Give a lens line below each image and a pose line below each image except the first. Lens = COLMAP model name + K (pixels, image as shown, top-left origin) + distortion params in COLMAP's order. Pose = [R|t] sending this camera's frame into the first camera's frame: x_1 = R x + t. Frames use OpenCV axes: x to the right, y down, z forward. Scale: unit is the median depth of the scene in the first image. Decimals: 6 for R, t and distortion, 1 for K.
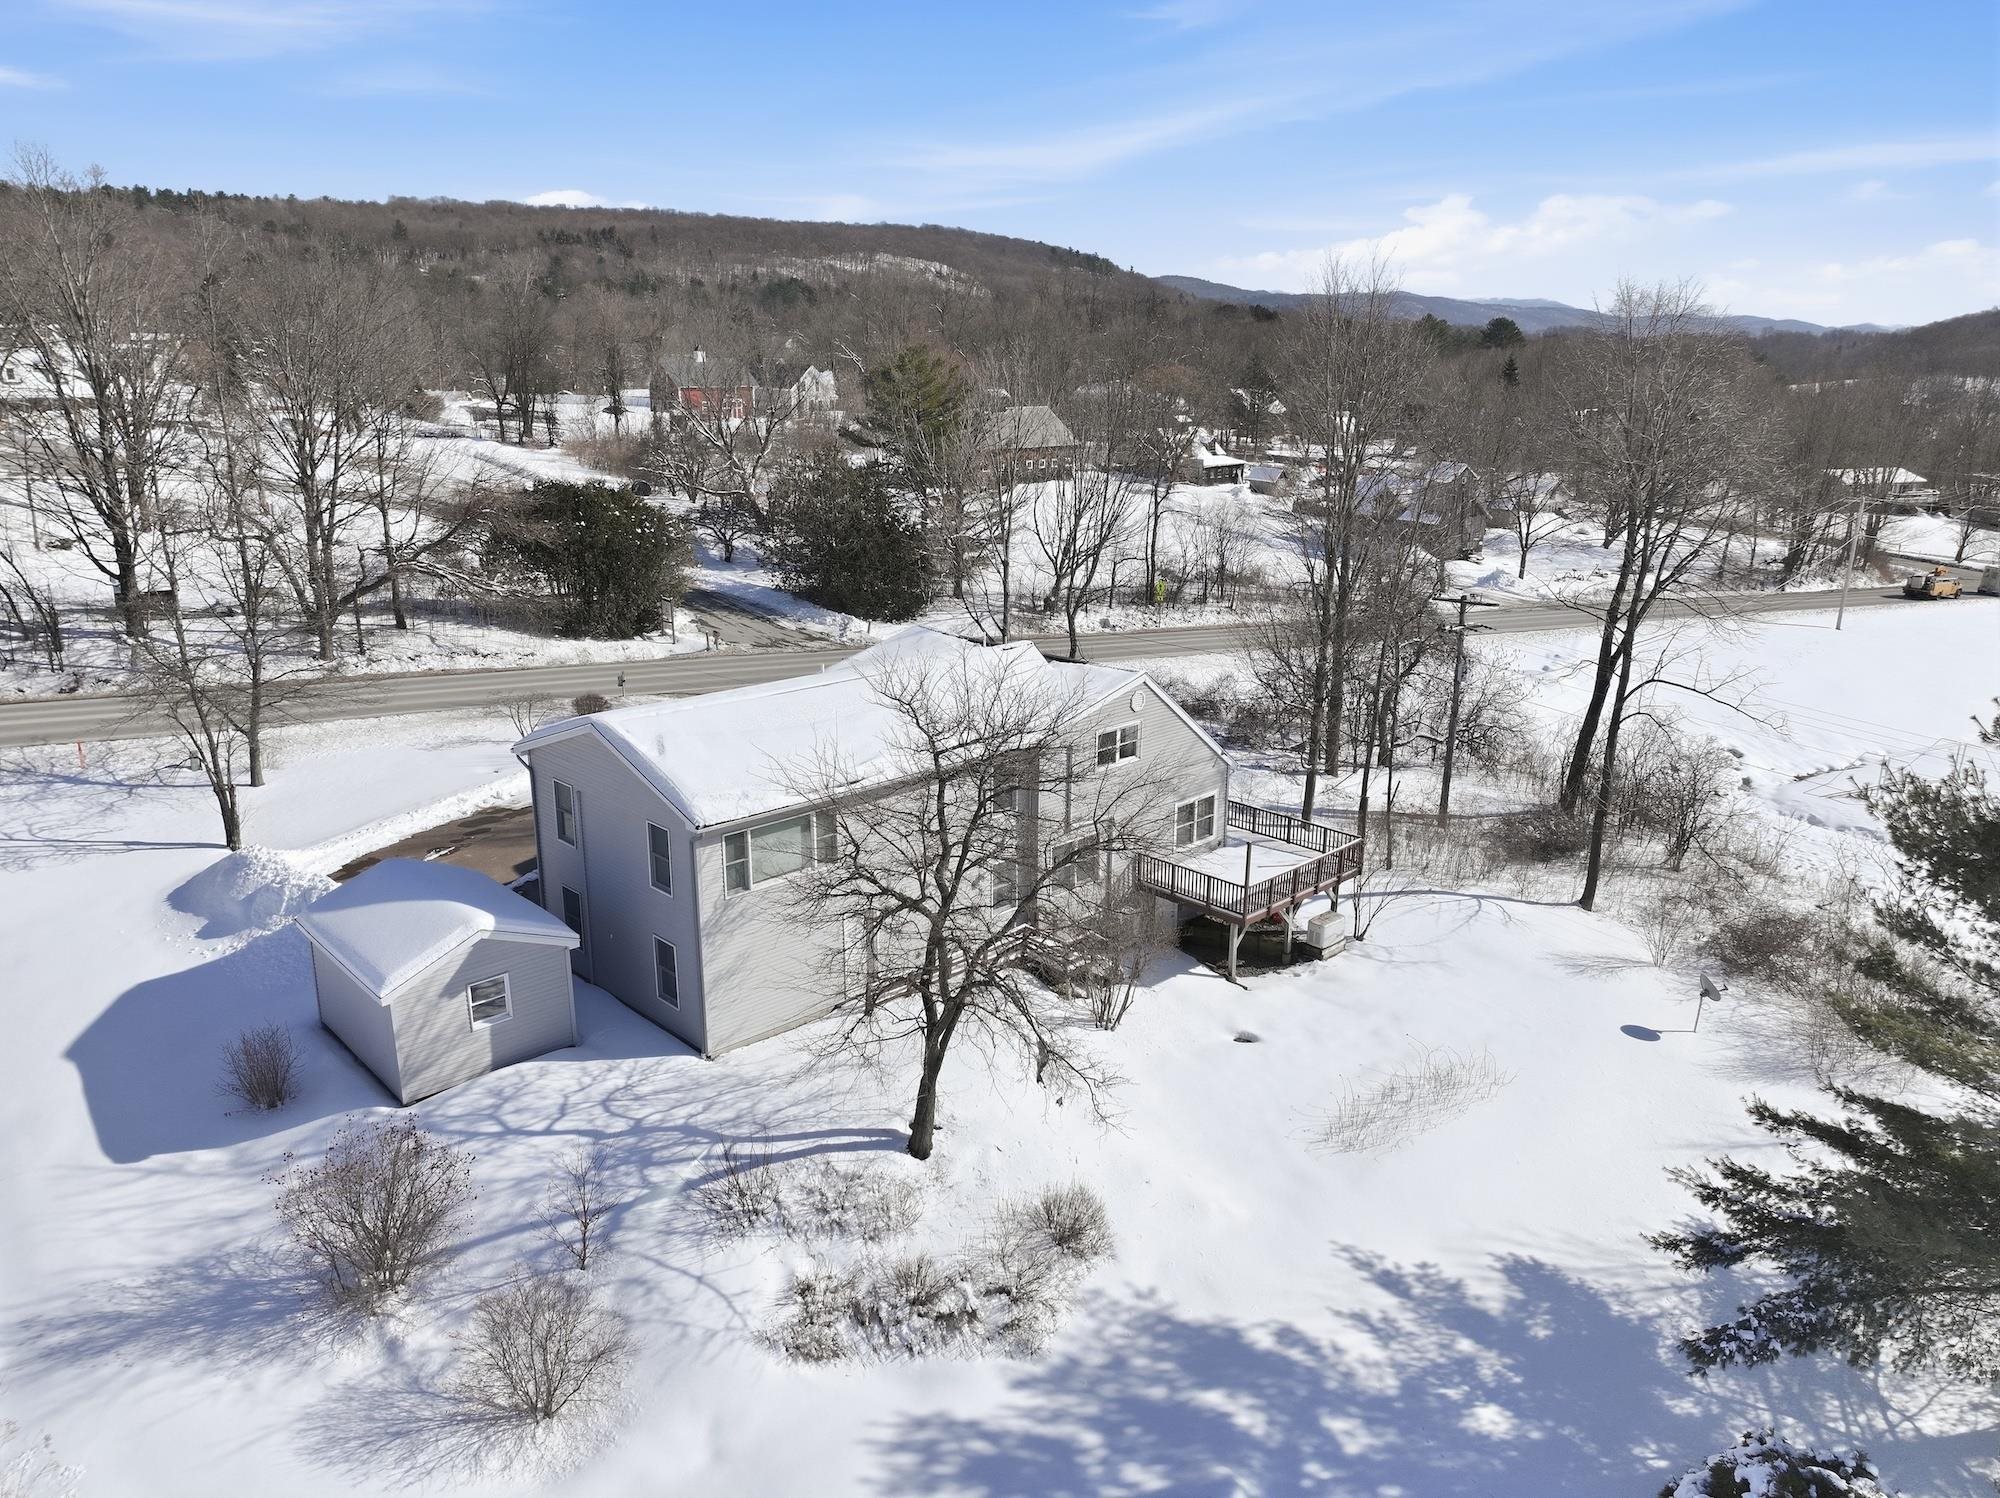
lens RADIAL K [[1402.5, 0, 1000.0], [0, 1402.5, 749.0], [0, 0, 1]] dist [-0.002910, 0.004123]
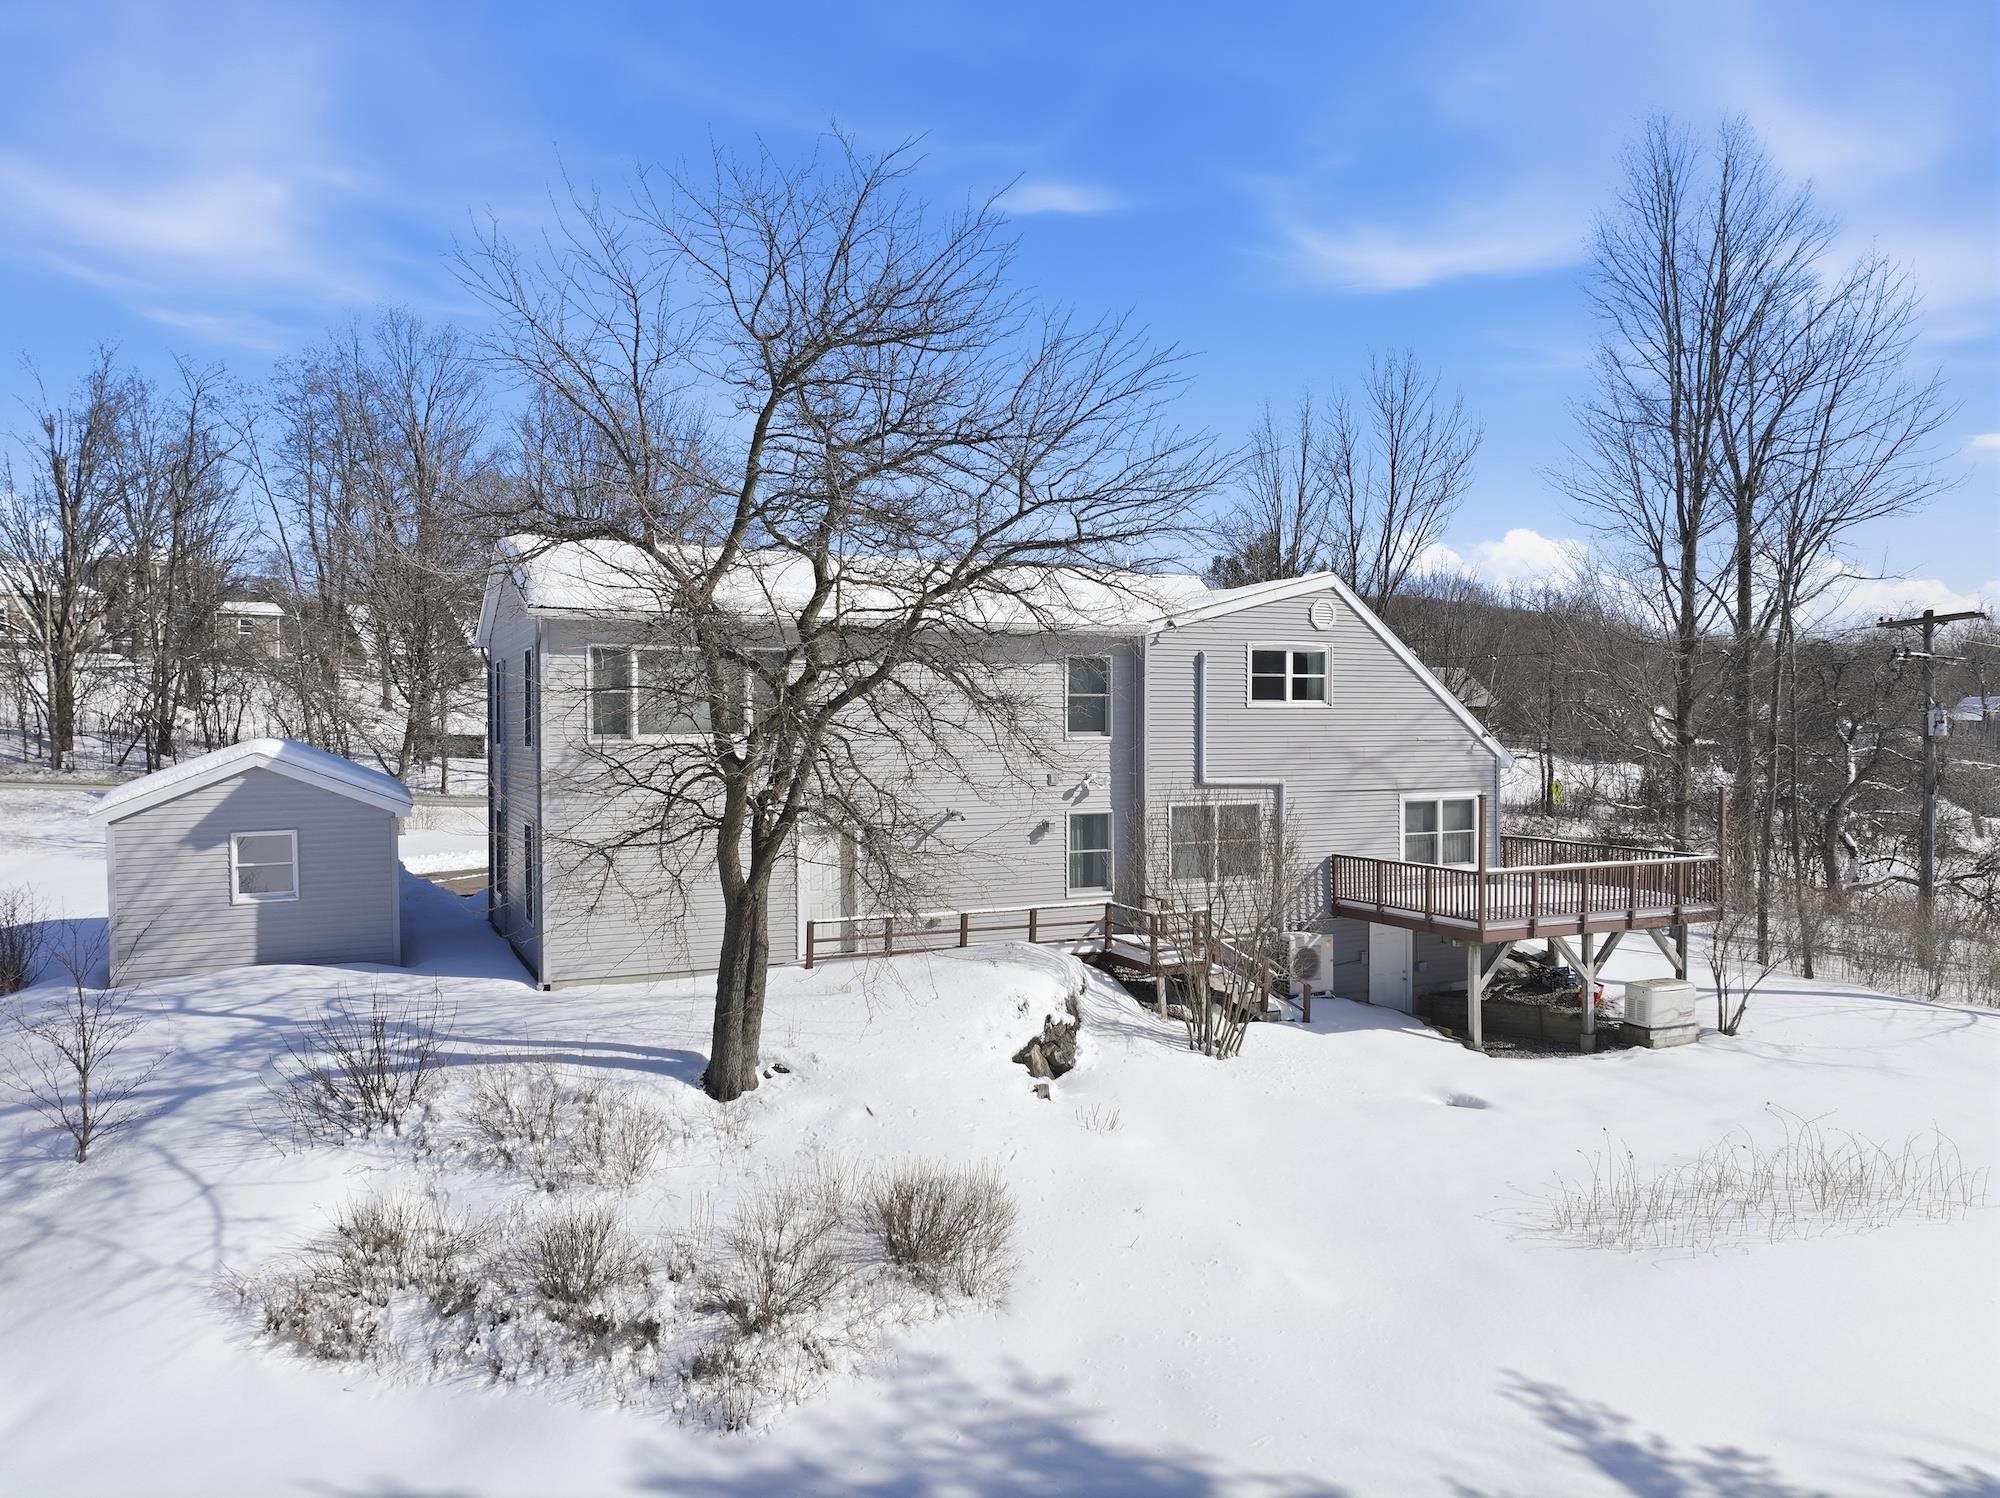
lens RADIAL K [[1402.5, 0, 1000.0], [0, 1402.5, 749.0], [0, 0, 1]] dist [-0.002910, 0.004123]
pose [[0.945353, -0.005482, -0.326002, 0.222739], [-0.082147, 0.963600, -0.254416, 0.276105], [0.315530, 0.267293, 0.910492, 0.461081]]
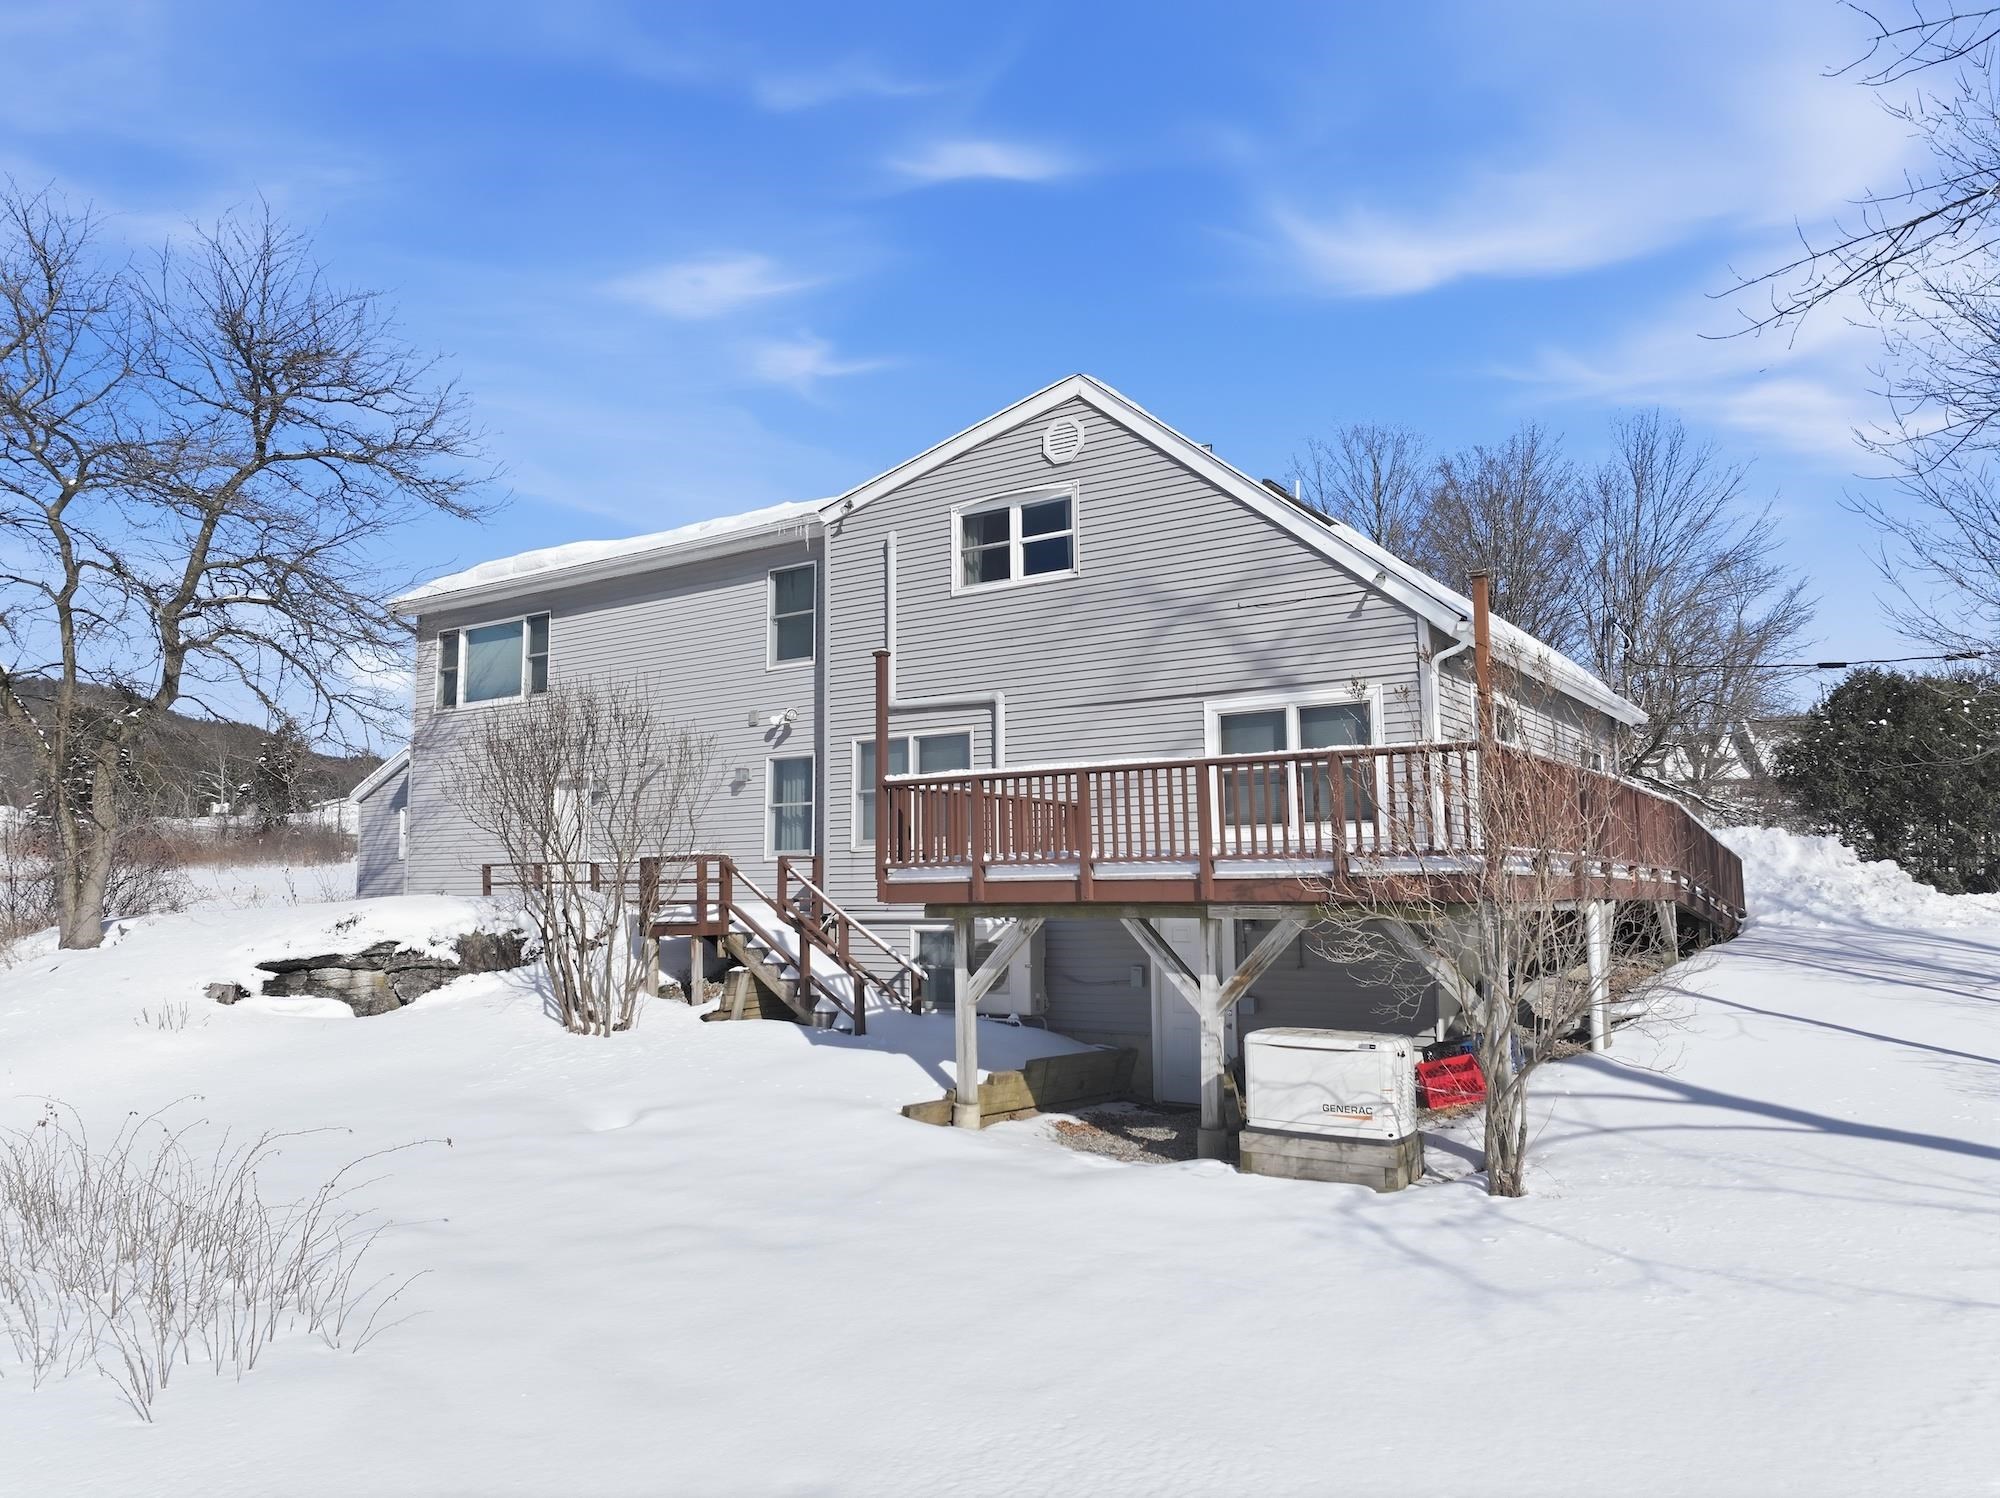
lens RADIAL K [[1402.5, 0, 1000.0], [0, 1402.5, 749.0], [0, 0, 1]] dist [-0.002910, 0.004123]
pose [[0.215827, -0.101253, -0.971168, 0.668665], [-0.263288, 0.951734, -0.157738, 0.173718], [0.940265, 0.289741, 0.178751, 1.209985]]
